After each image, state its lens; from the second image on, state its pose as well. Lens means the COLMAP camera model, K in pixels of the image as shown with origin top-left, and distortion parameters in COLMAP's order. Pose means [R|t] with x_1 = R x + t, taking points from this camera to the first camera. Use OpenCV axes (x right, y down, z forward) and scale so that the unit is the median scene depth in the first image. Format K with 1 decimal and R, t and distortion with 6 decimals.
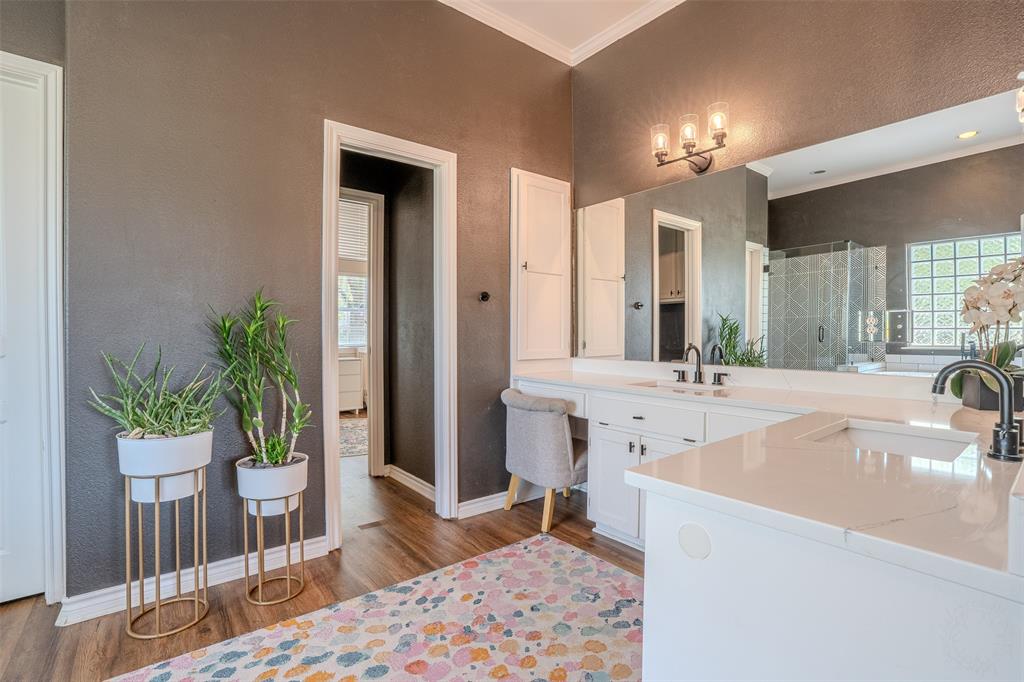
lens RADIAL K [[477.7, 0, 513.1], [0, 477.7, 337.1], [0, 0, 1]] dist [-0.067478, 0.022342]
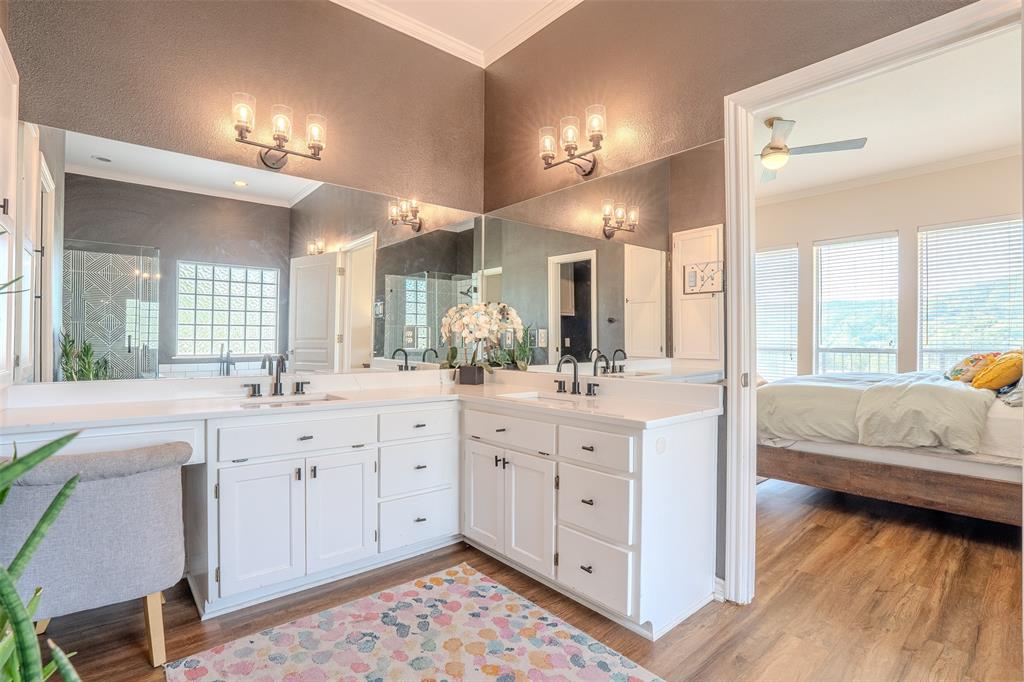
lens RADIAL K [[477.7, 0, 518.3], [0, 477.7, 346.8], [0, 0, 1]] dist [-0.067478, 0.022342]
pose [[-0.055892, 0.004545, 0.998426, -0.575303], [-0.003547, 0.999982, -0.004751, 0.004069], [-0.998430, -0.003807, -0.055875, 0.604036]]
